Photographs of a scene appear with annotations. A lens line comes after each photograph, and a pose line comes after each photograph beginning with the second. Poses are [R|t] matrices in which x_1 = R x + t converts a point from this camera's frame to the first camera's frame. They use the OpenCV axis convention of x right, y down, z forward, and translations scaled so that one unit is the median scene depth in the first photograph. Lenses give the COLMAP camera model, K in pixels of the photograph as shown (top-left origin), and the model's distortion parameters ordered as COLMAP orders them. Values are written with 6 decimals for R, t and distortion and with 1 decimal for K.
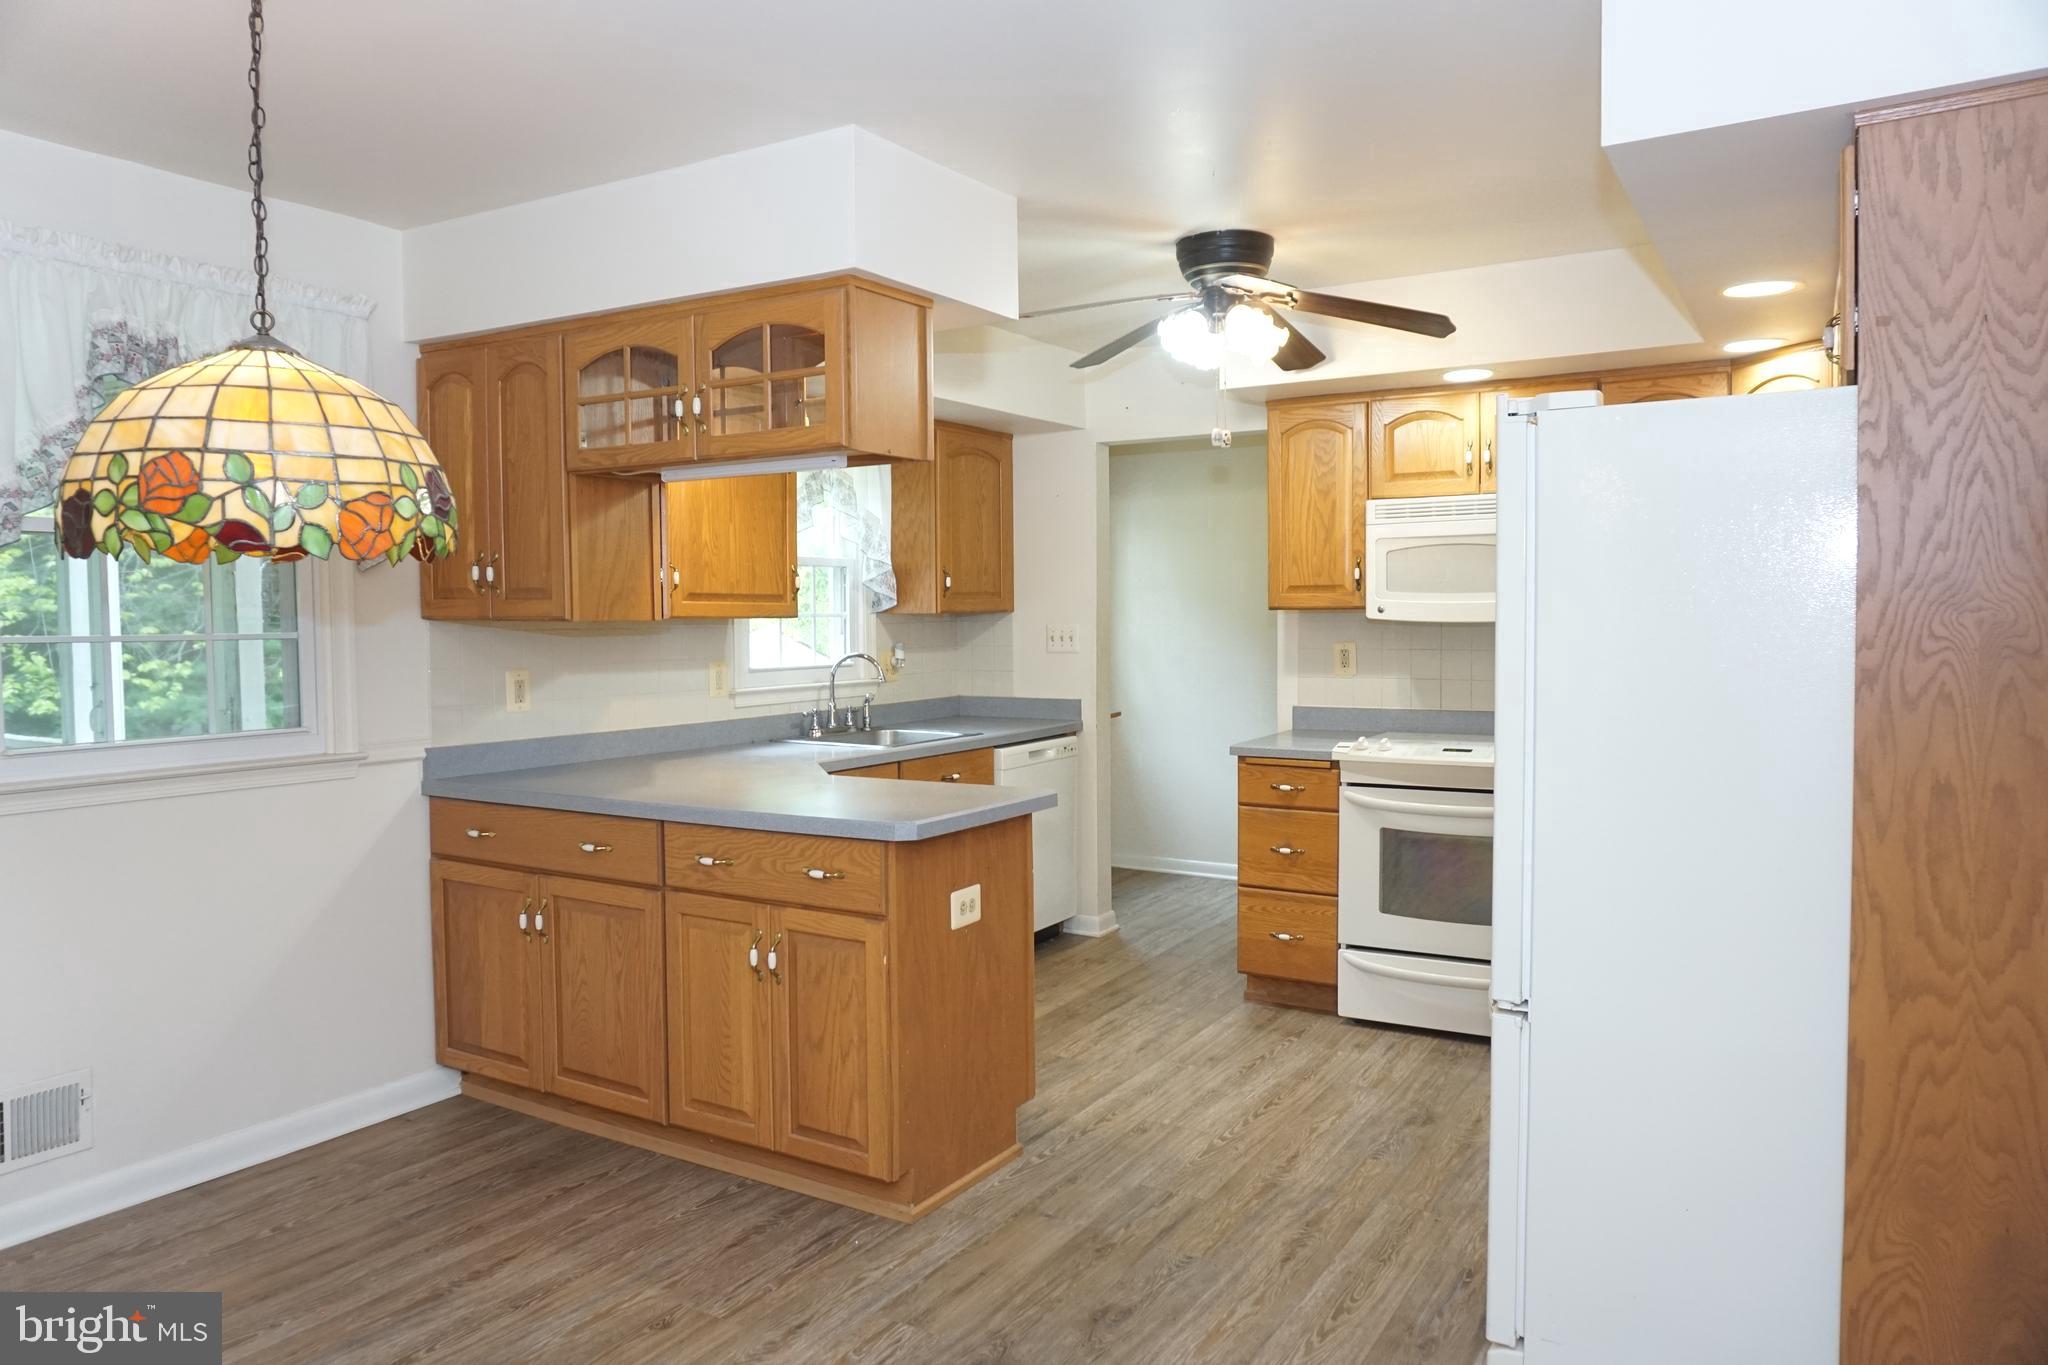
lens RADIAL K [[1368.2, 0, 1024.0], [0, 1368.2, 682.5], [0, 0, 1]] dist [-0.053588, 0.035542]
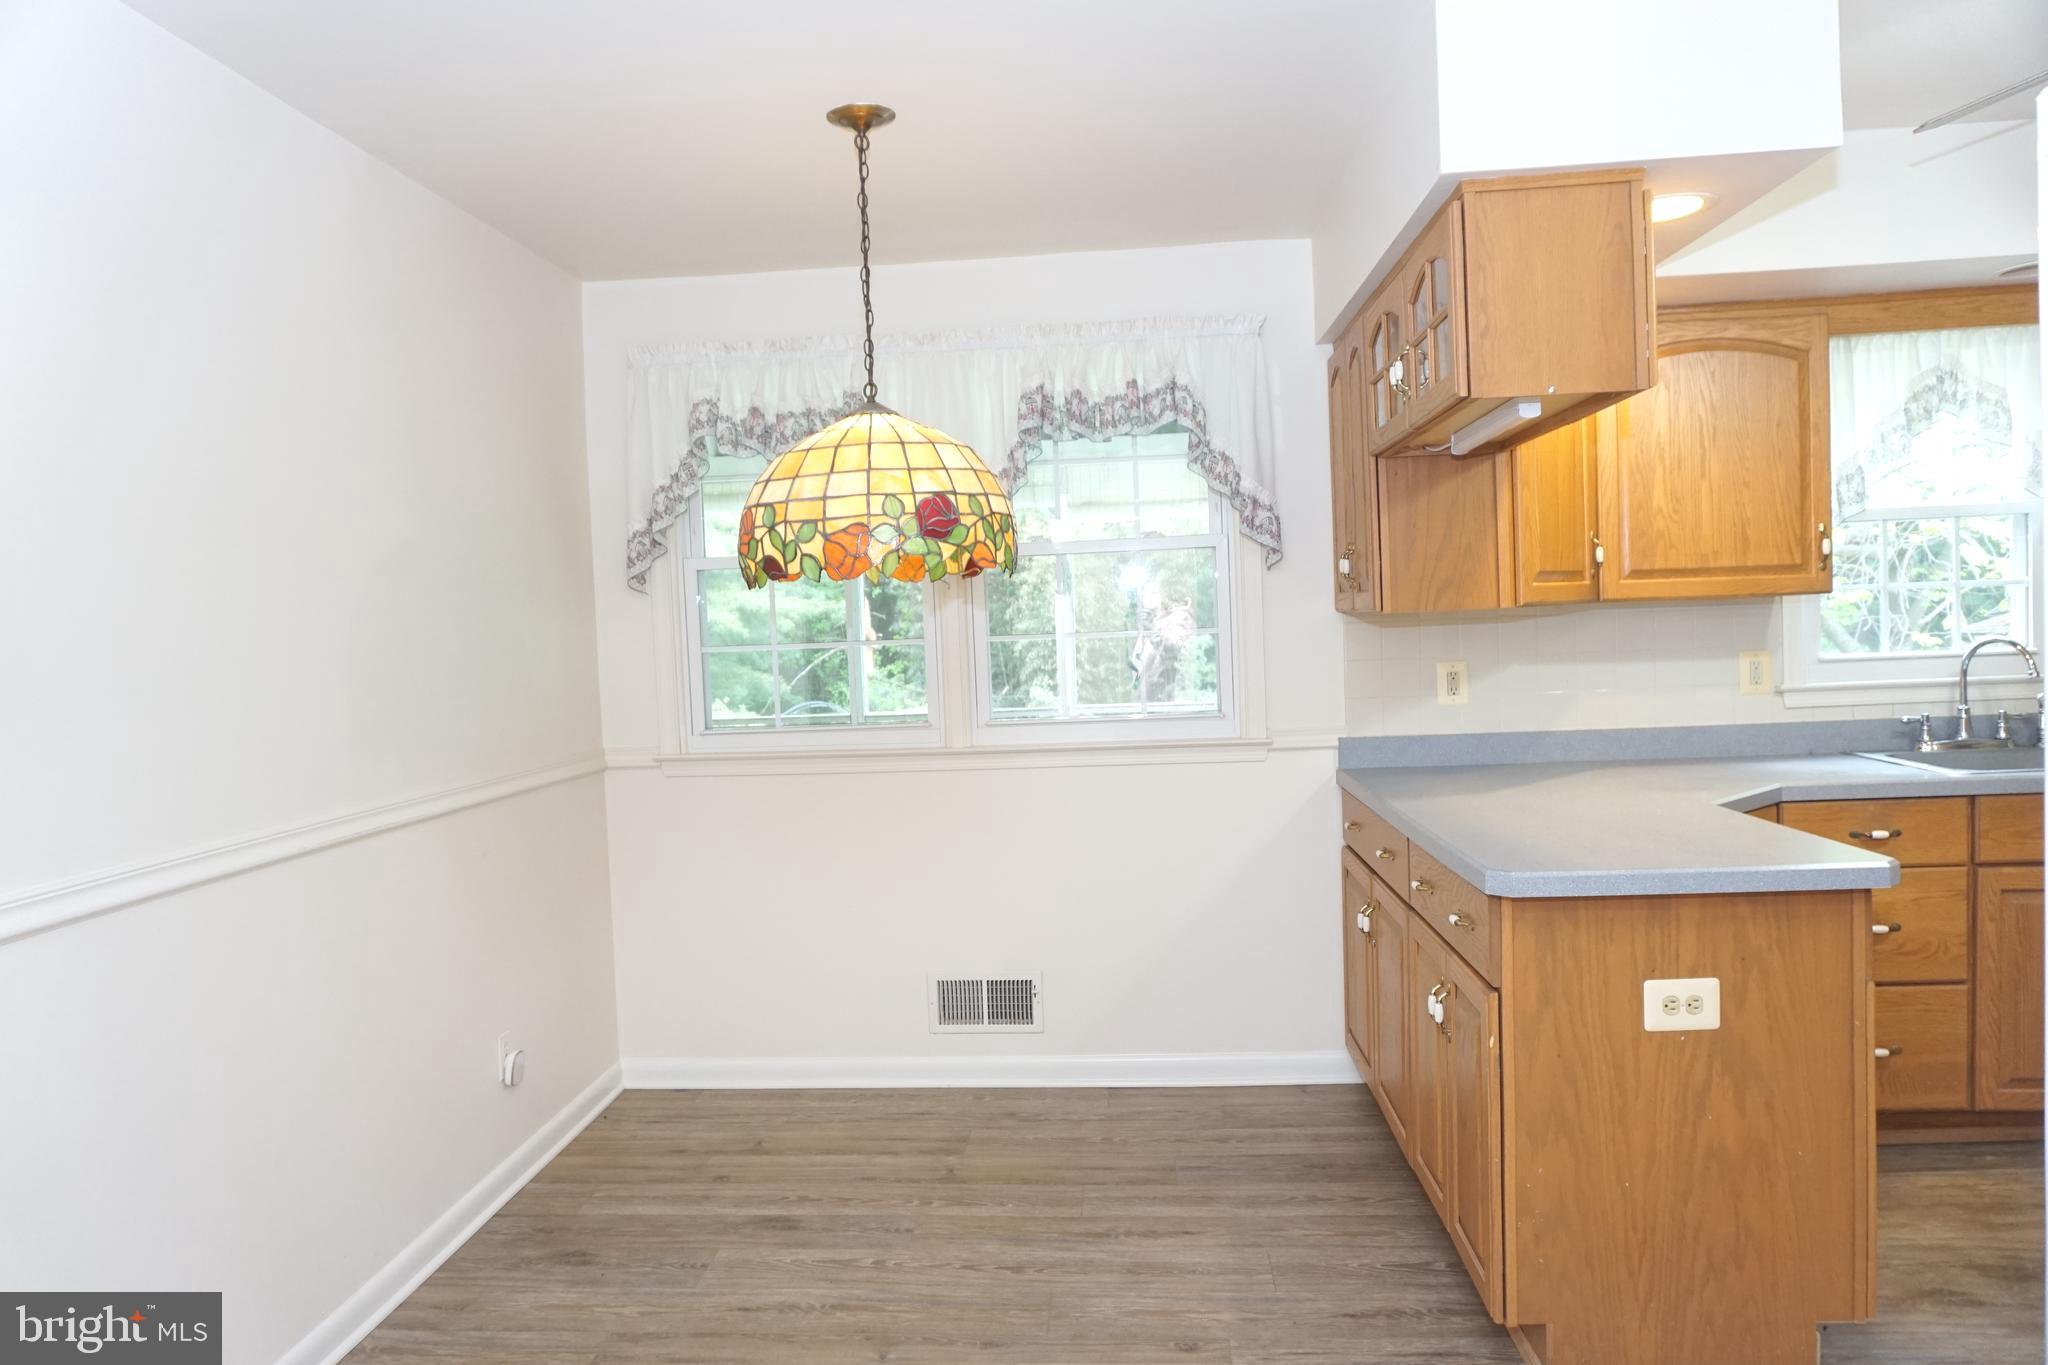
lens RADIAL K [[1373.4, 0, 990.6], [0, 1373.4, 680.1], [0, 0, 1]] dist [-0.080330, 0.047510]
pose [[0.432887, 0.024464, -0.901116, 0.302543], [-0.006487, 0.999690, 0.024024, -0.014093], [0.901425, -0.004554, 0.432912, 0.260075]]
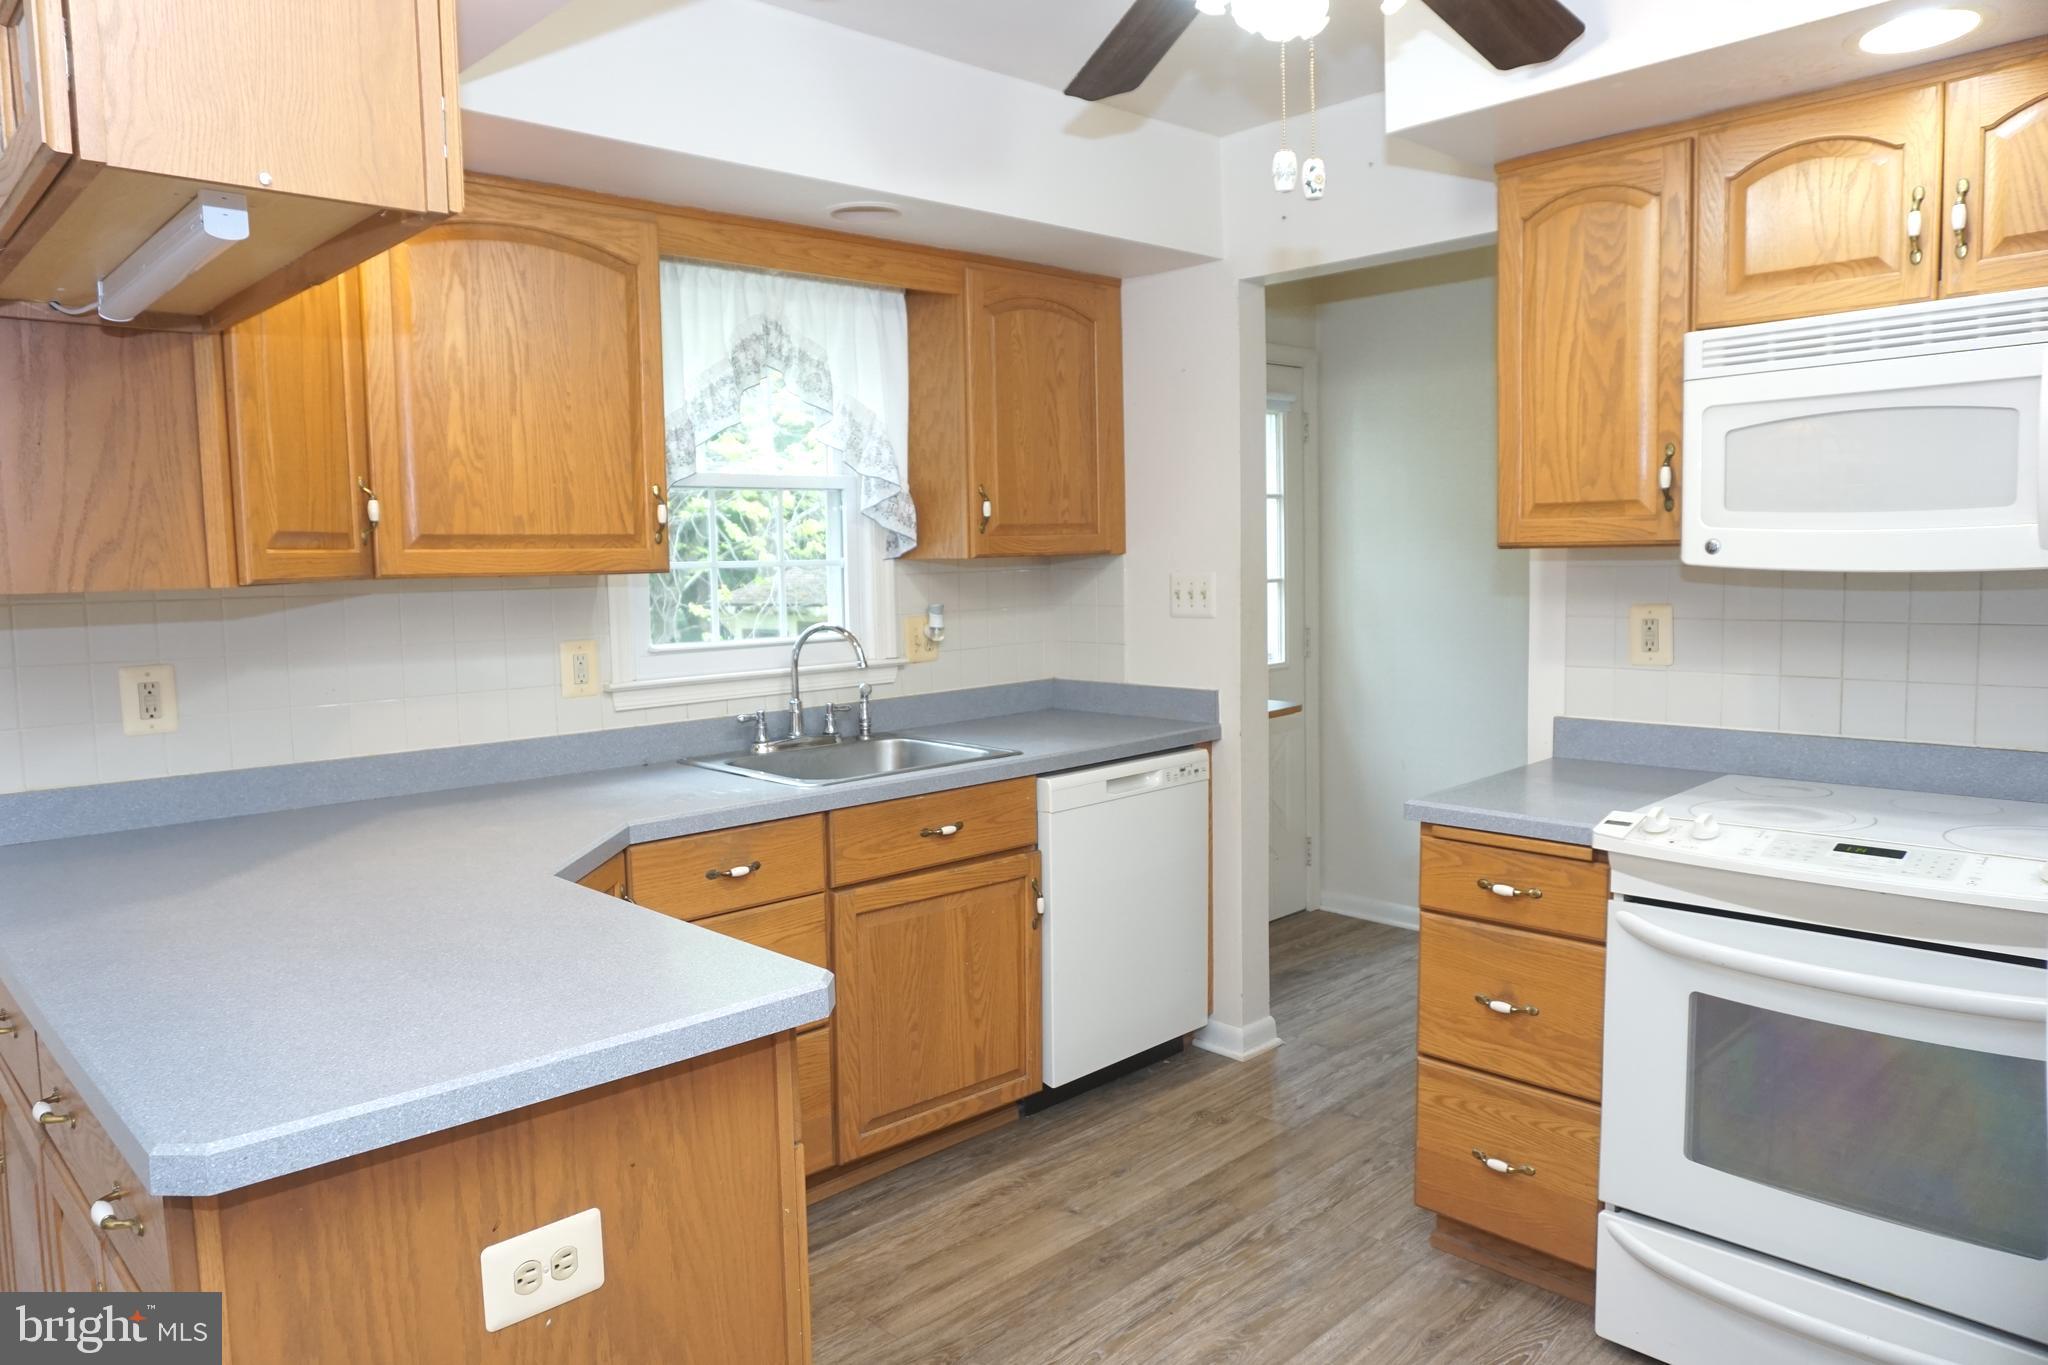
lens RADIAL K [[1368.2, 0, 1024.0], [0, 1368.2, 682.5], [0, 0, 1]] dist [-0.053588, 0.035542]
pose [[0.966612, 0.012859, -0.255922, 0.145363], [-0.000841, 0.998894, 0.047011, -0.026770], [0.256243, -0.045226, 0.965554, 0.450106]]
